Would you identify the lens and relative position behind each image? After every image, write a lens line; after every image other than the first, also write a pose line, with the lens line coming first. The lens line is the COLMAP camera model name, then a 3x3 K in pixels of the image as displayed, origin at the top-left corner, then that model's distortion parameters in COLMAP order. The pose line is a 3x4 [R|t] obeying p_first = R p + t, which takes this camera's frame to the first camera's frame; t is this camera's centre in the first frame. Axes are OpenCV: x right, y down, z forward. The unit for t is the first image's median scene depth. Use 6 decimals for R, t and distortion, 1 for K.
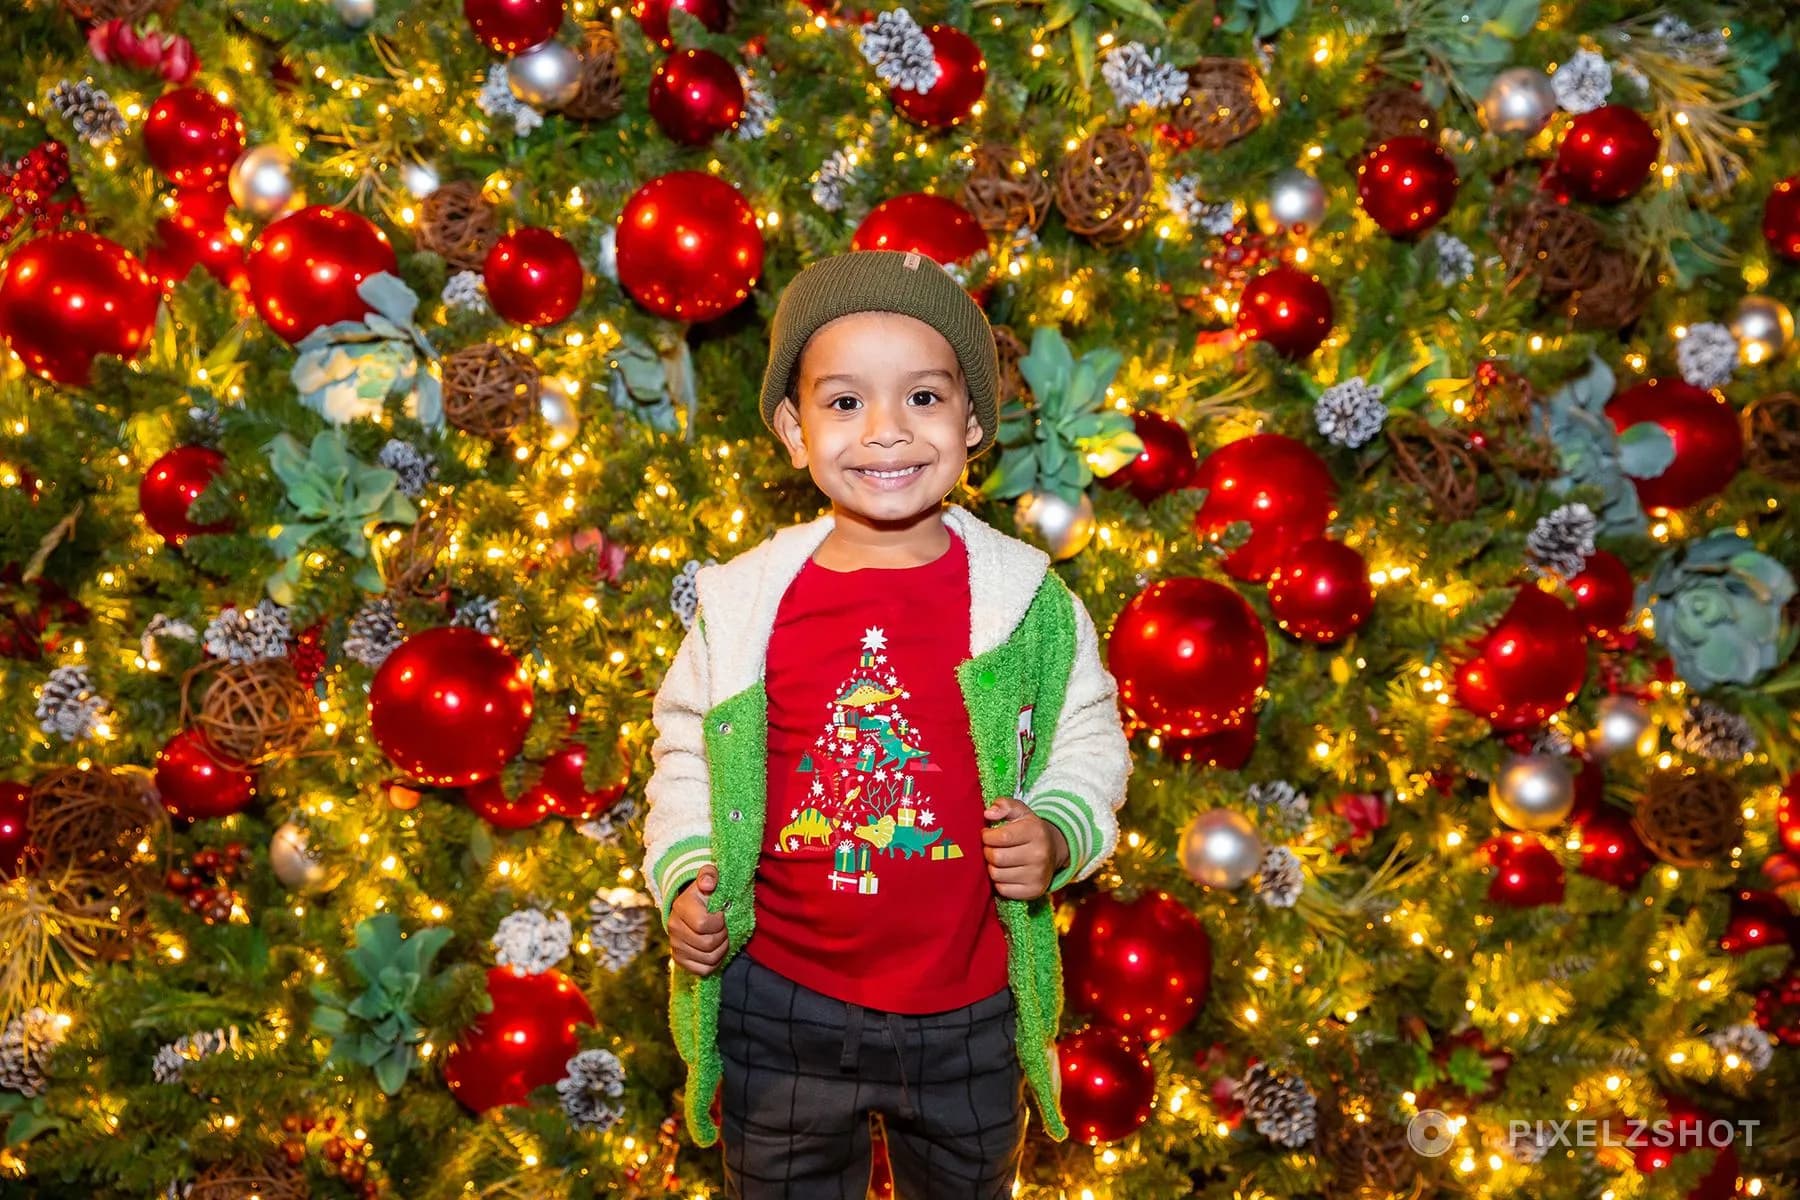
lens RADIAL K [[2149.4, 0, 900.0], [0, 2149.4, 600.0], [0, 0, 1]] dist [0.057448, 0.031035]
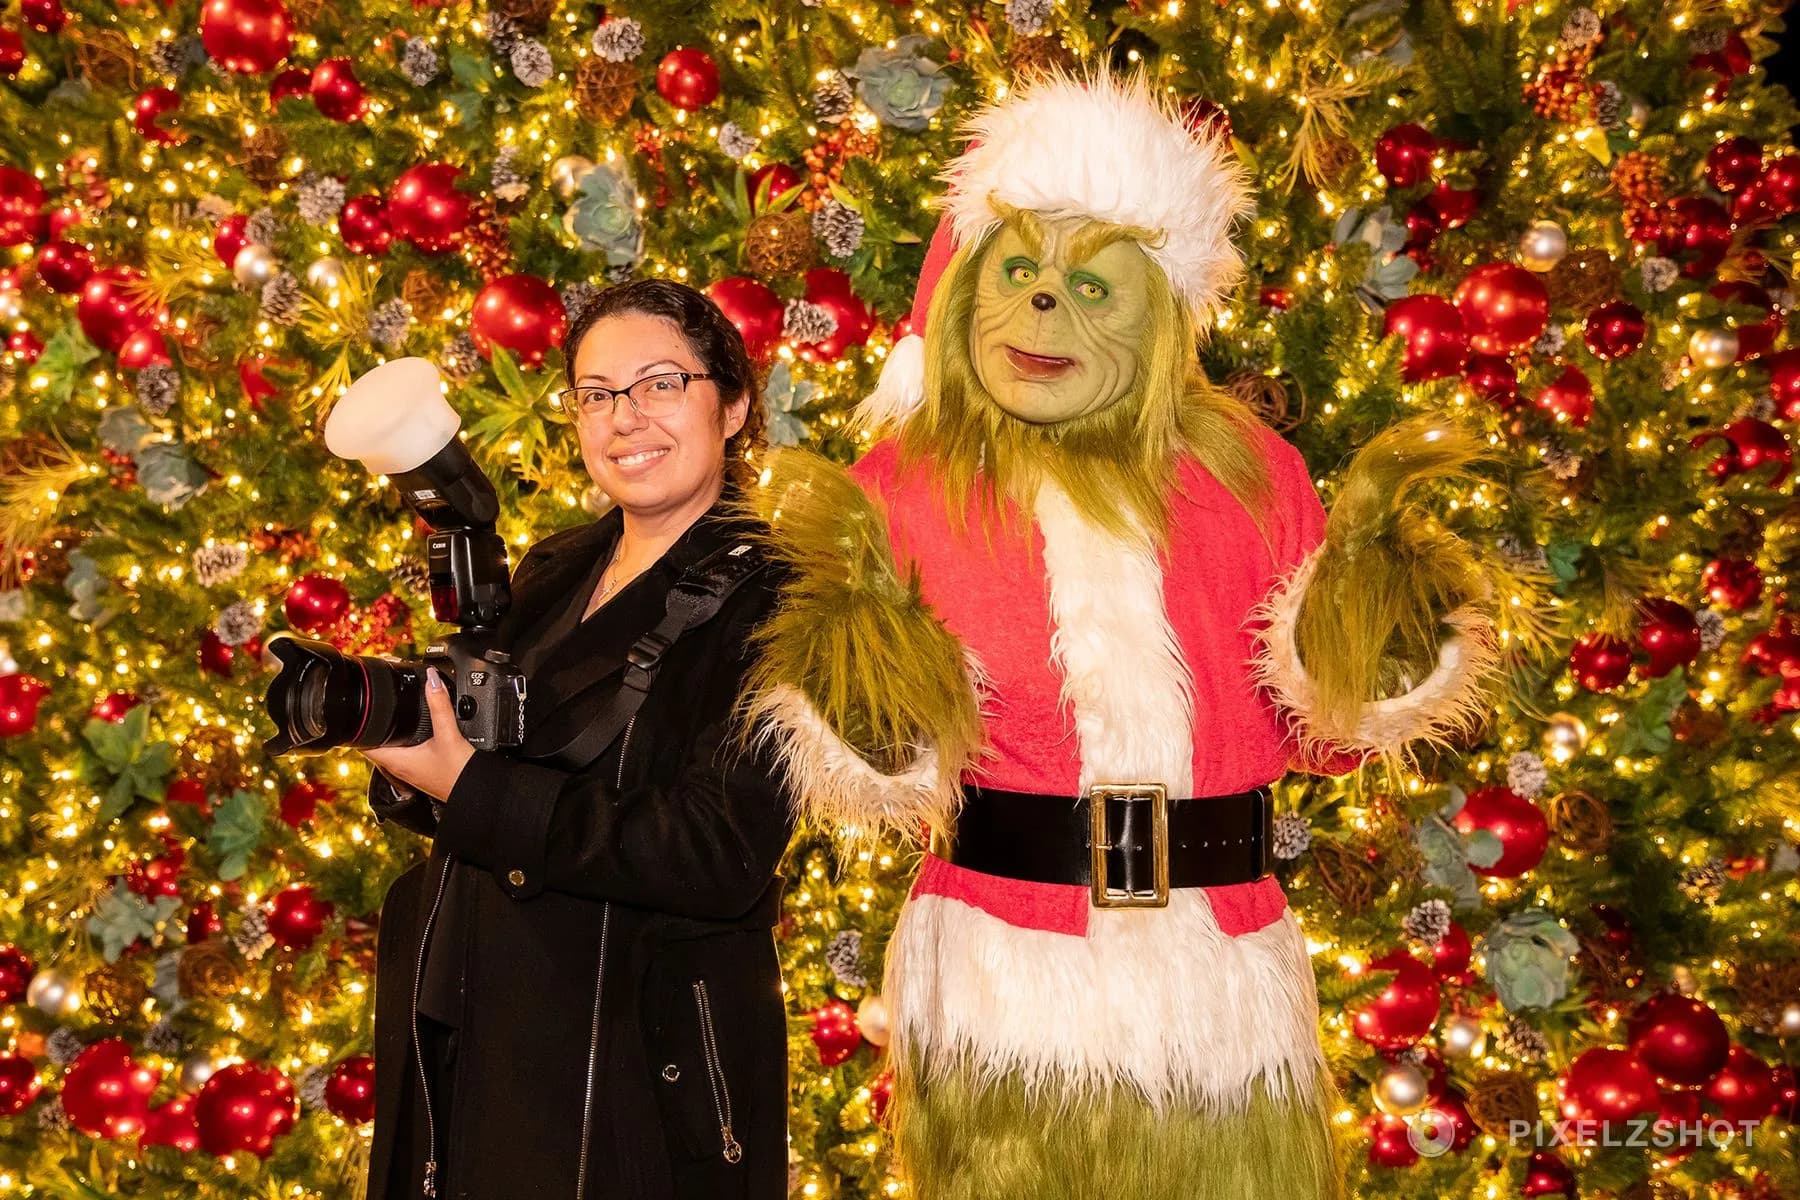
lens RADIAL K [[1910.0, 0, 900.0], [0, 1910.0, 600.0], [0, 0, 1]] dist [-0.020356, -0.002320]
pose [[0.998952, 0.035372, 0.029051, -0.095498], [-0.035119, 0.999341, -0.009184, -0.218789], [-0.029357, 0.008154, 0.999536, -0.283830]]
